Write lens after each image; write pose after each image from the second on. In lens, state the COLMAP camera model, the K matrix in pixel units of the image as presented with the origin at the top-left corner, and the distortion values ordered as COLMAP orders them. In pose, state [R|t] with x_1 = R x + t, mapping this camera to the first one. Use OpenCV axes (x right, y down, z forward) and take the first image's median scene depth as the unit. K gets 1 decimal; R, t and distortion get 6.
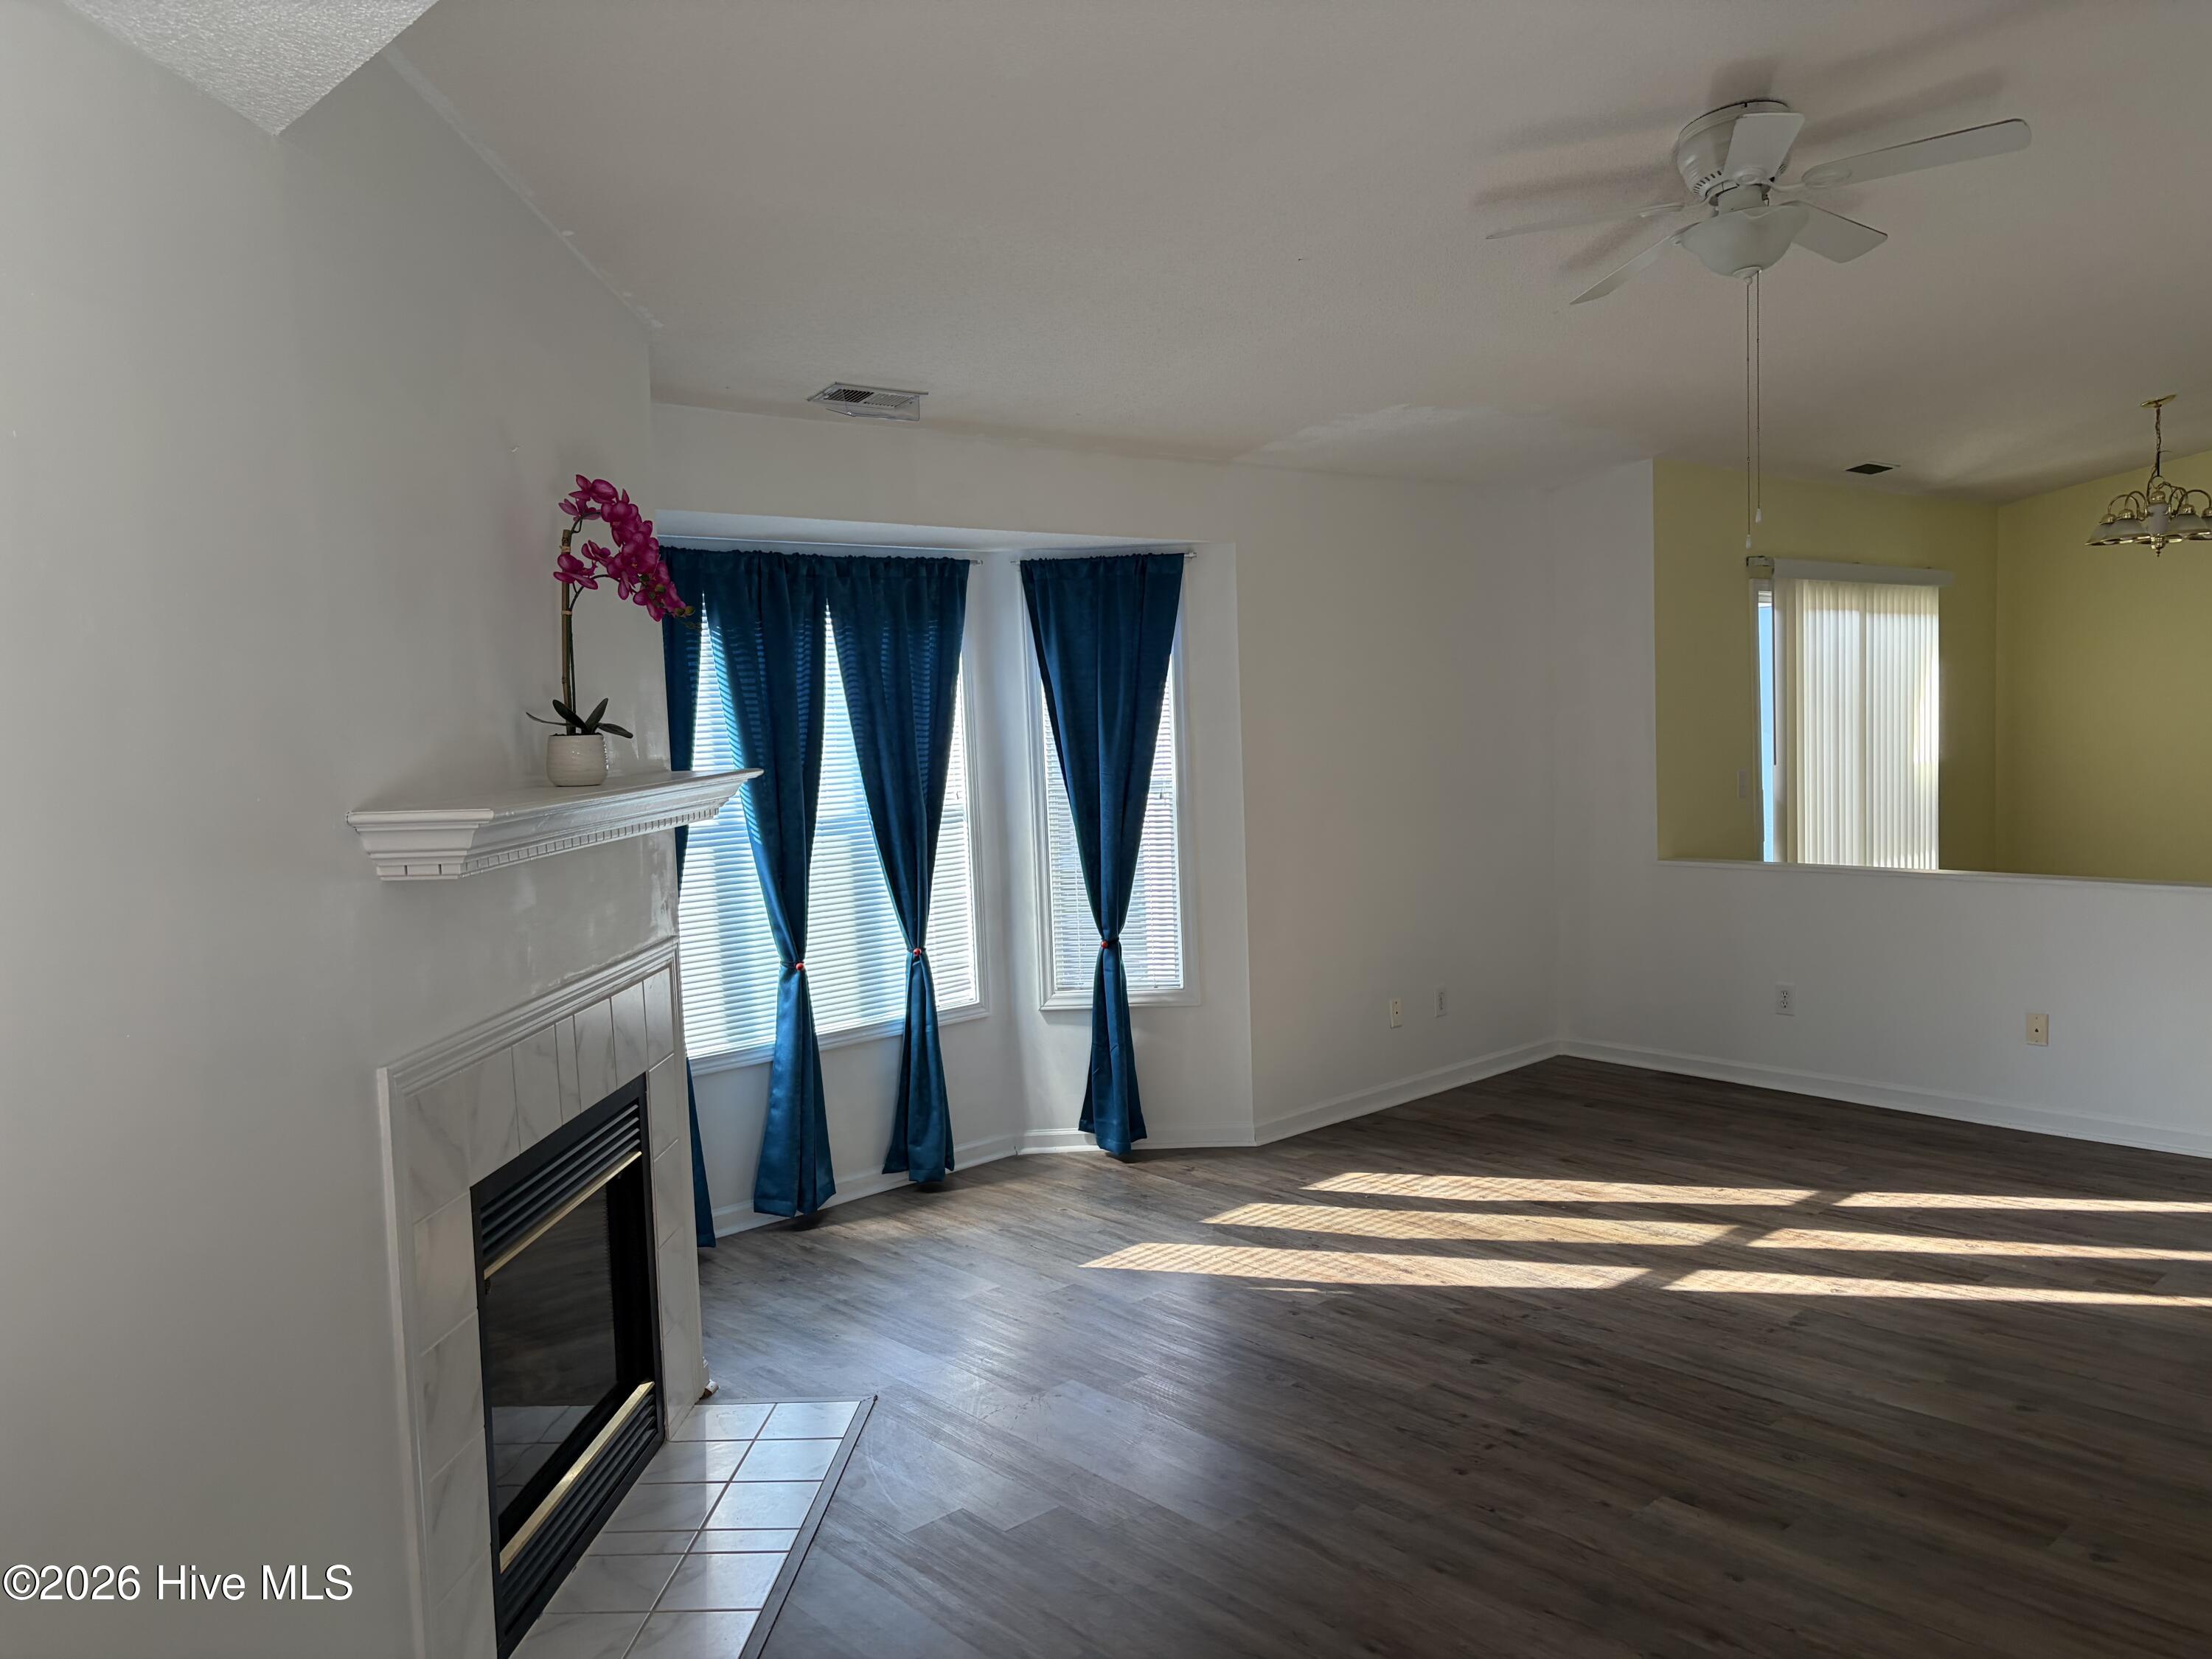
lens RADIAL K [[1663.2, 0, 1118.5], [0, 1663.2, 830.3], [0, 0, 1]] dist [0.065310, -0.069504]
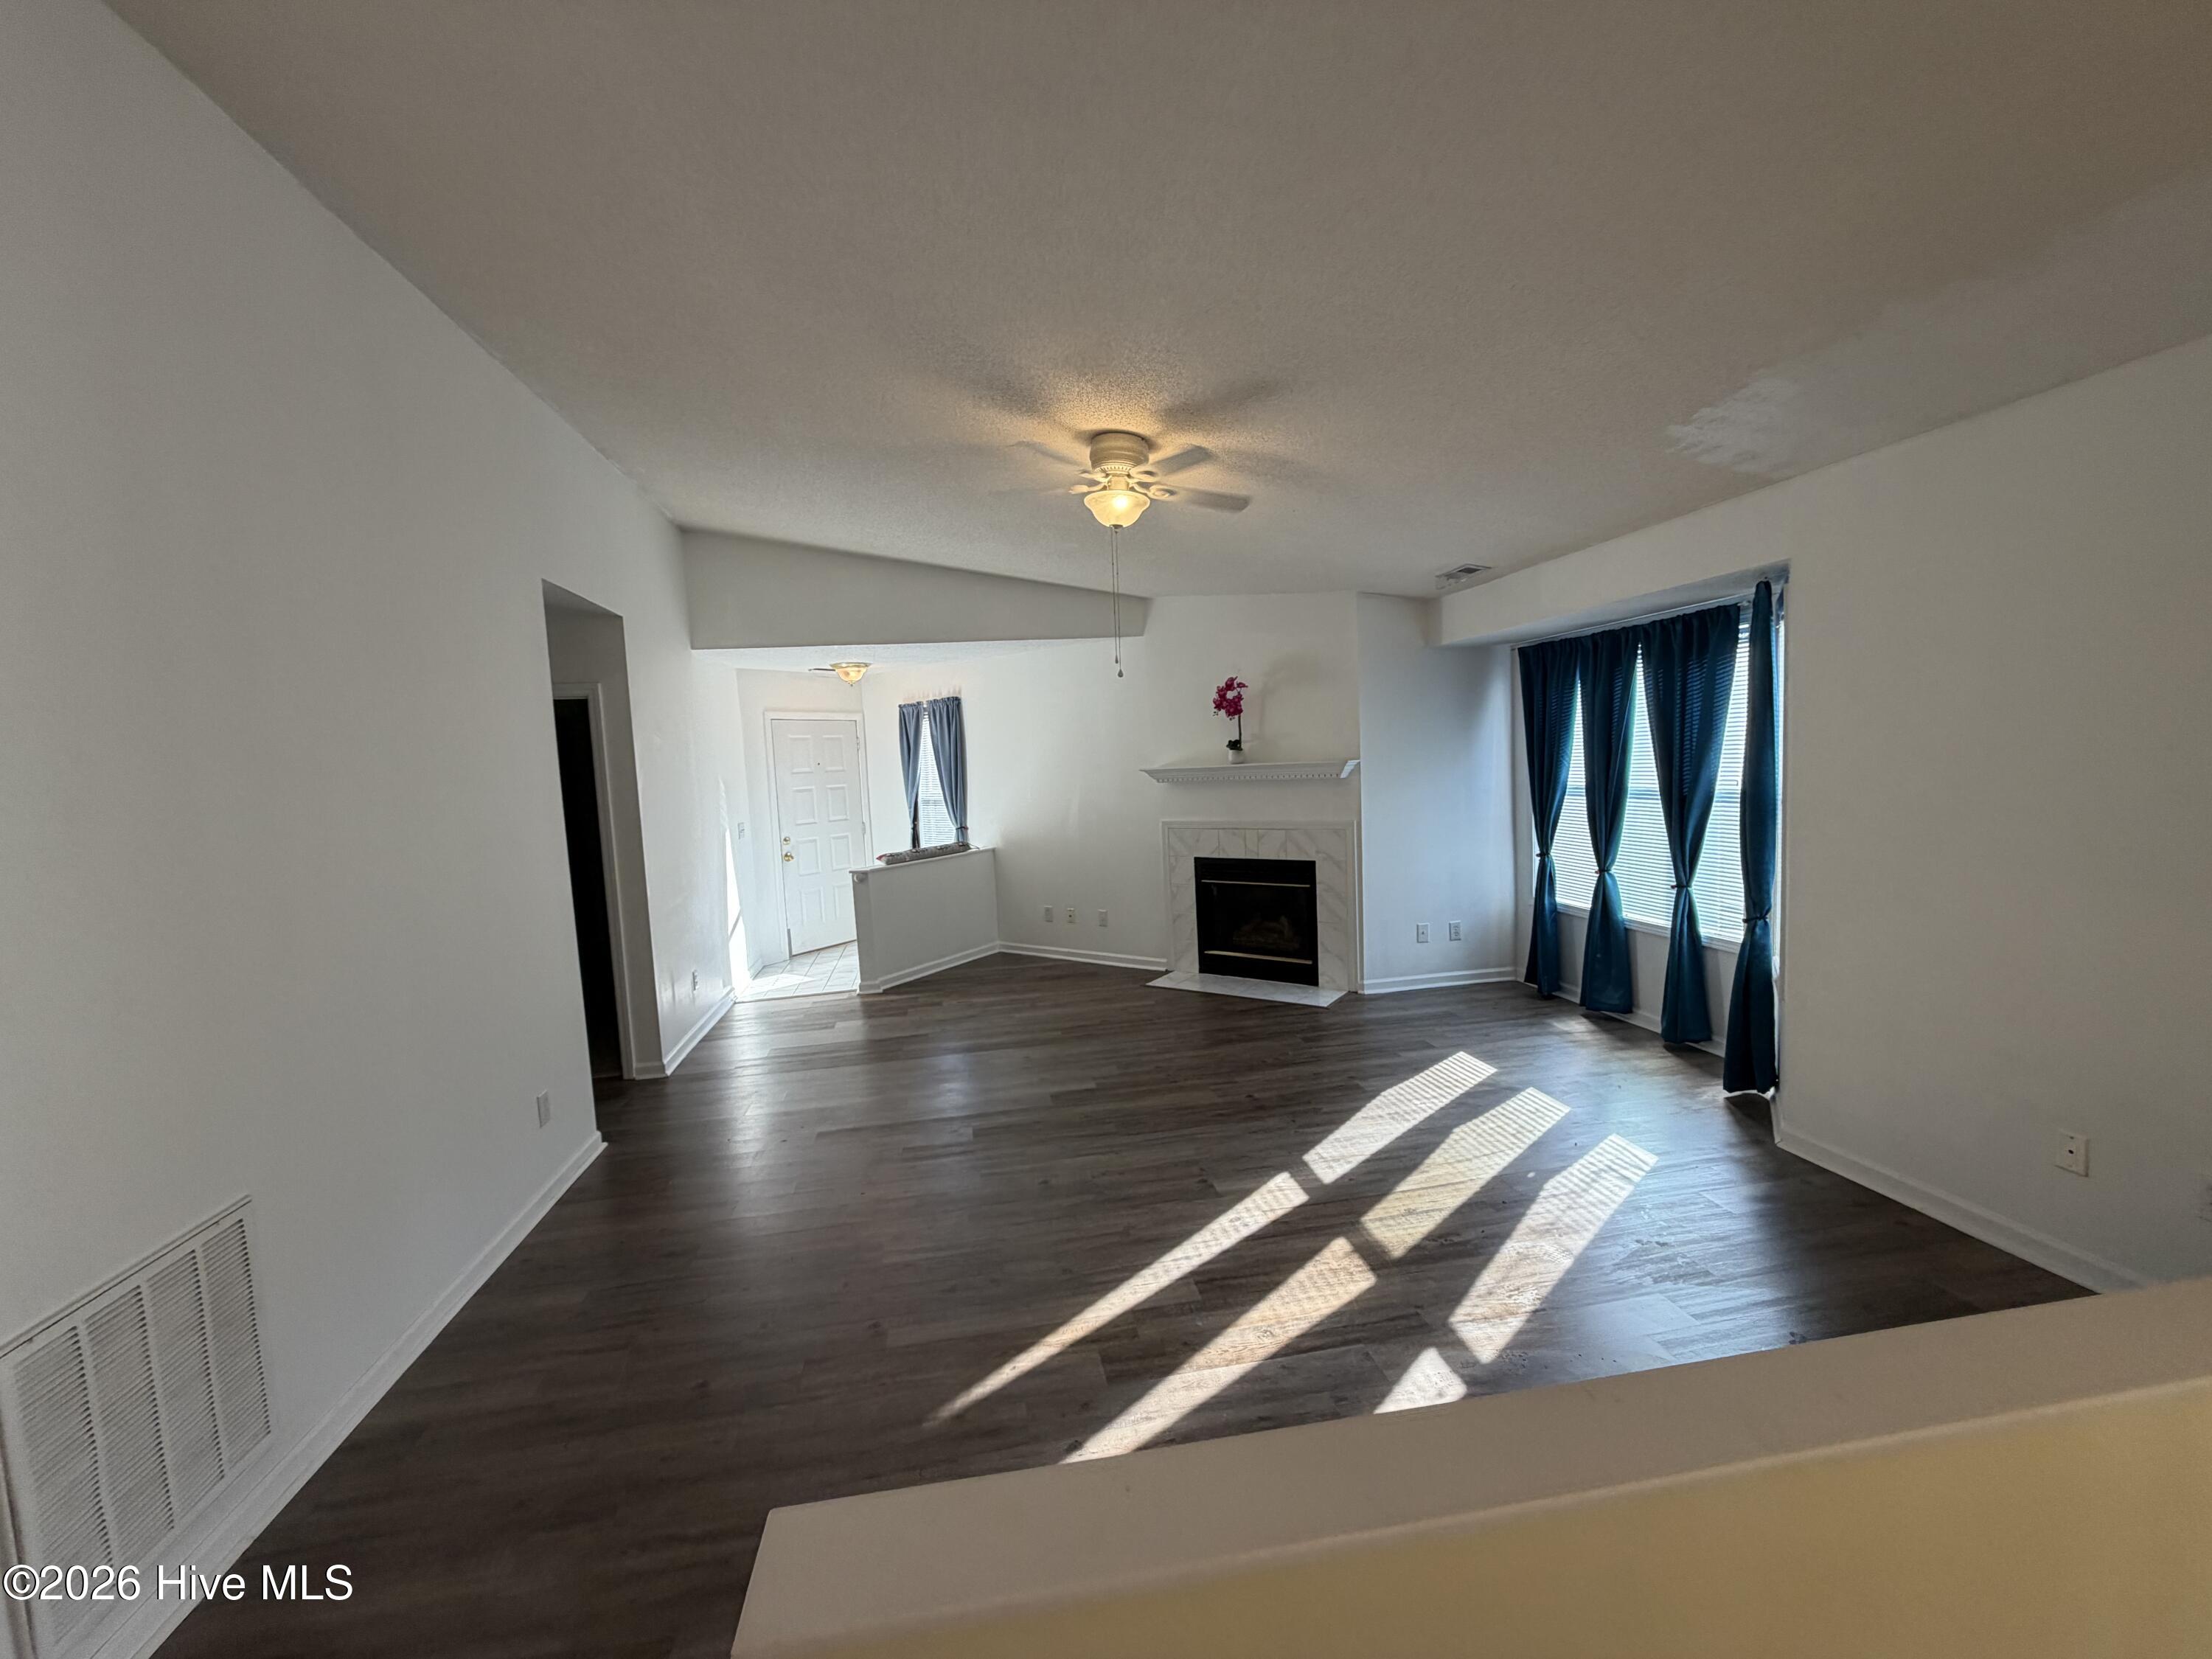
lens RADIAL K [[880.6, 0, 1099.8], [0, 880.6, 836.2], [0, 0, 1]] dist [-0.003685, 0.002075]
pose [[-0.535606, 0.139033, -0.832944, 0.864418], [0.005985, 0.986954, 0.160892, -0.108156], [0.844447, 0.081190, -0.529450, 1.072386]]
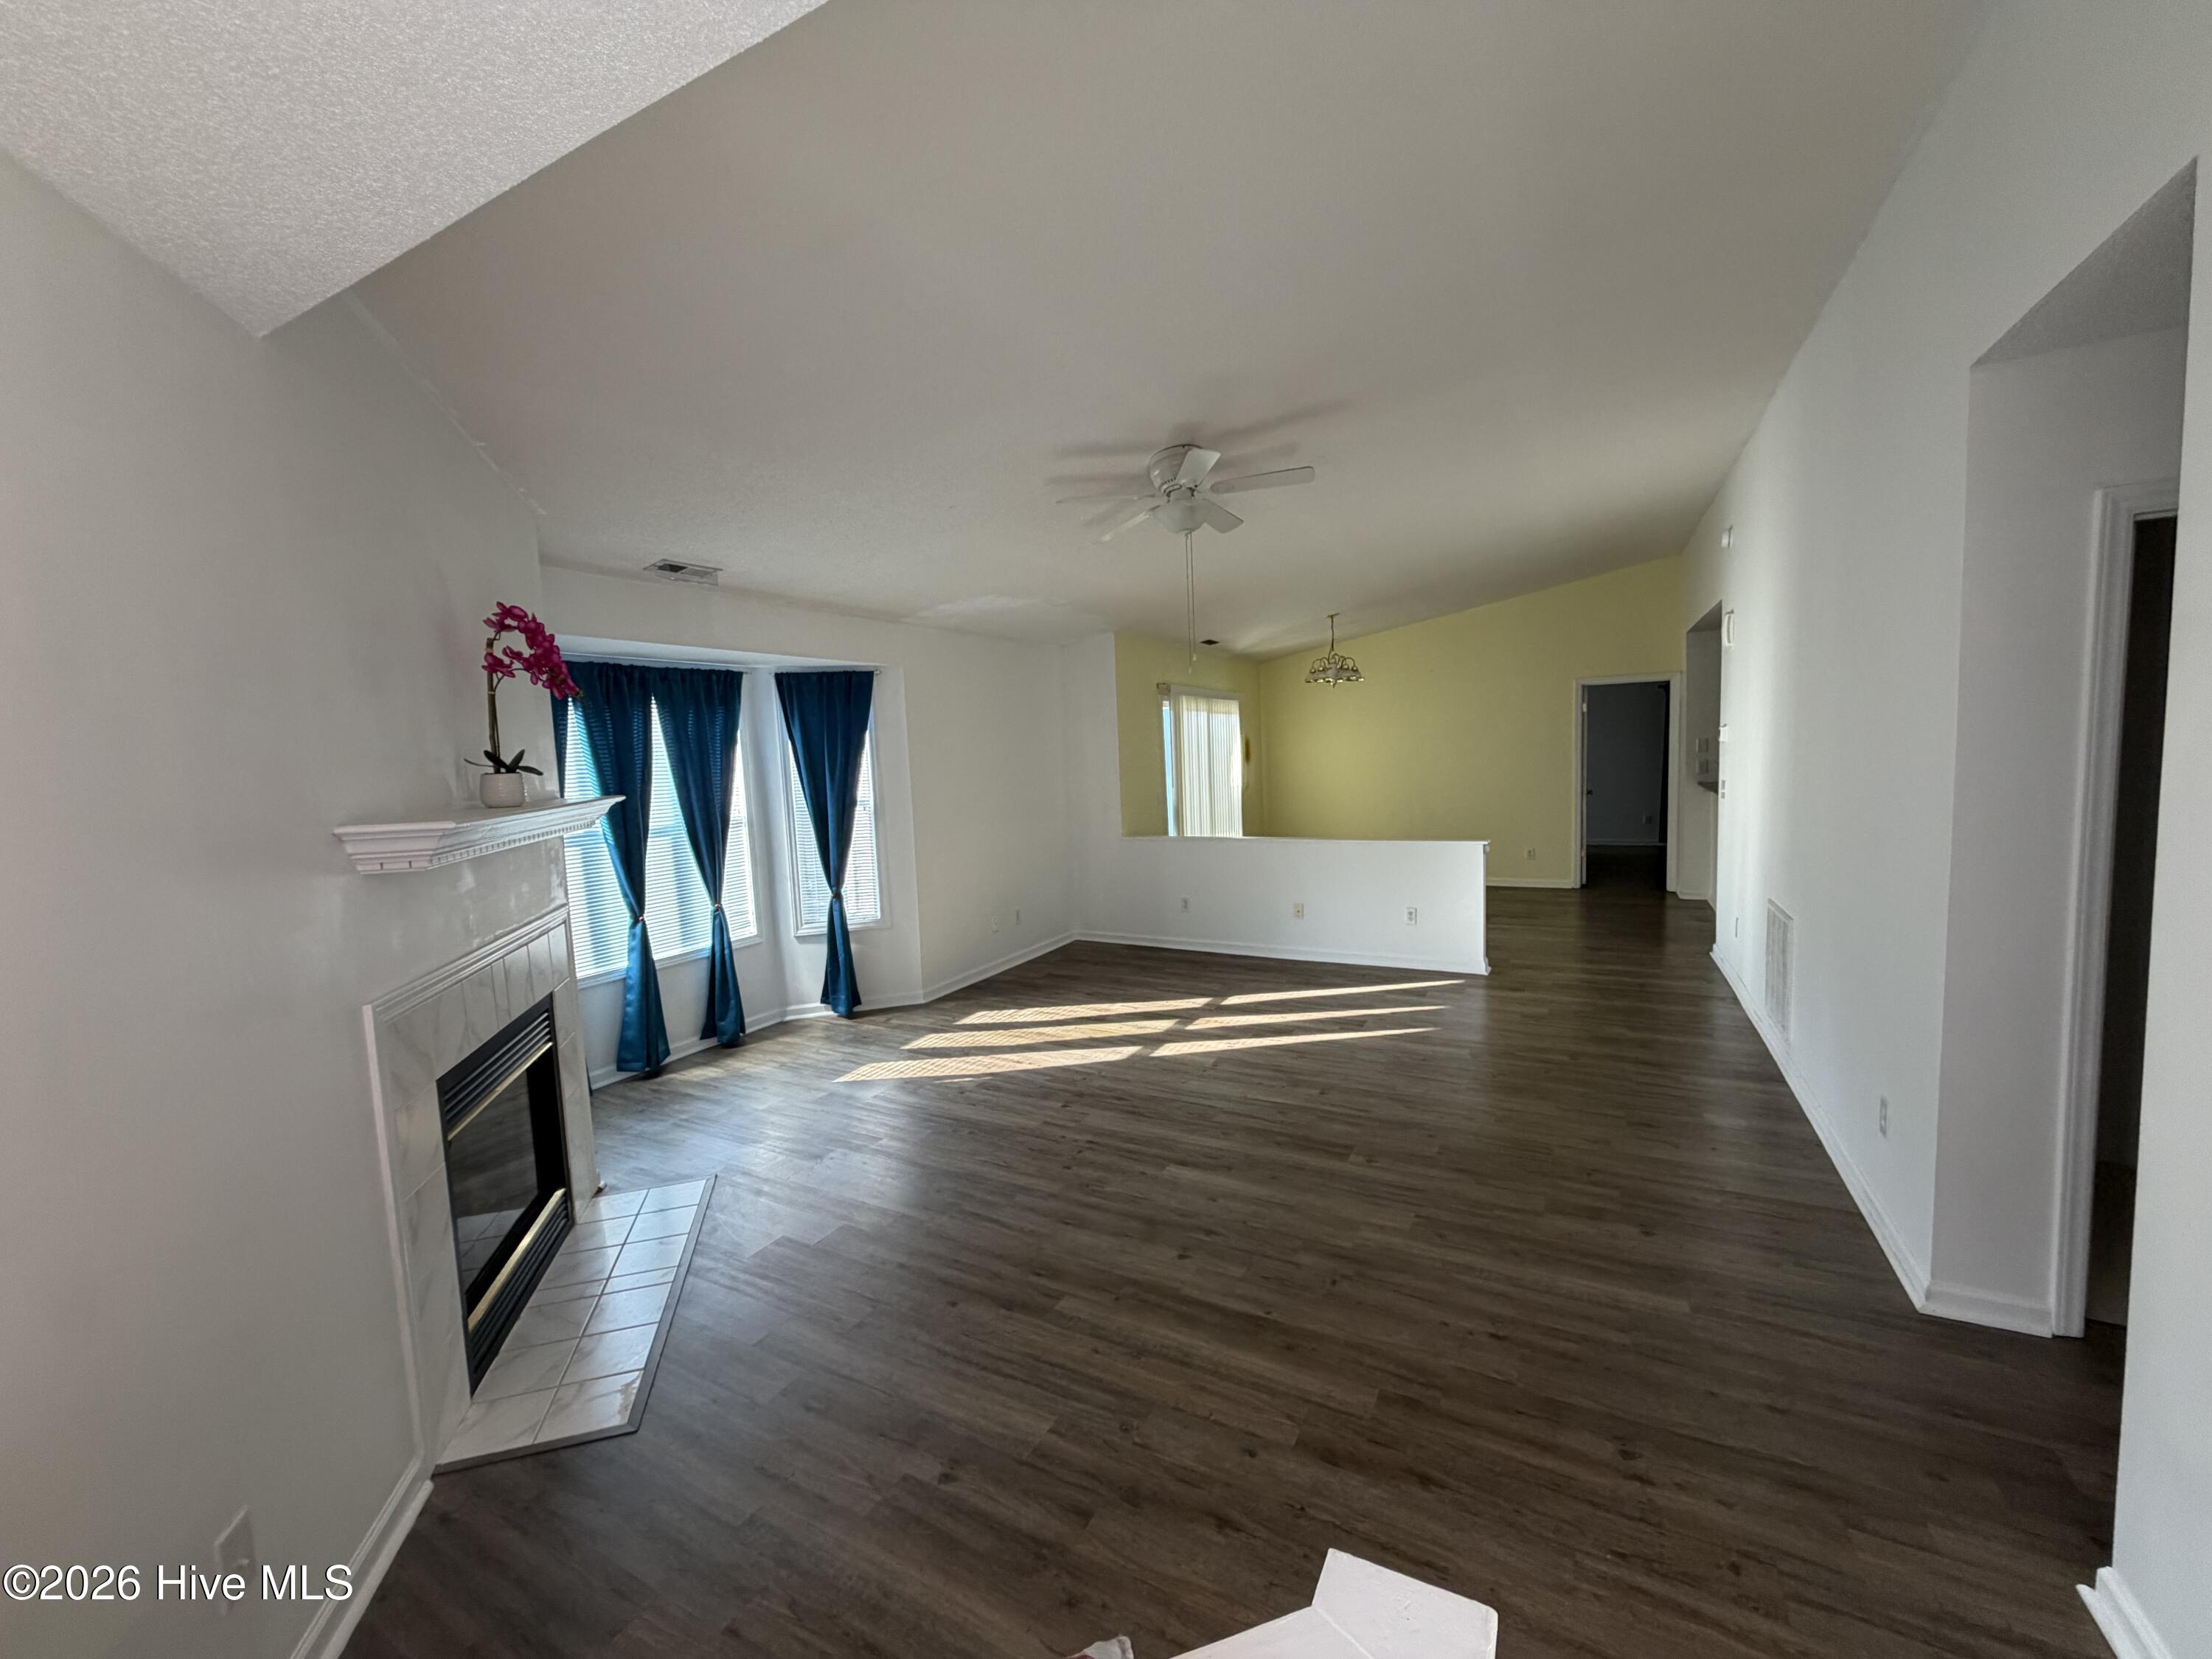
lens RADIAL K [[880.6, 0, 1100.8], [0, 880.6, 829.3], [0, 0, 1]] dist [-0.003685, 0.002075]
pose [[0.947063, -0.030559, 0.319589, -0.040467], [0.030301, 0.999524, 0.005780, 0.003180], [-0.319613, 0.004209, 0.947539, 0.045351]]
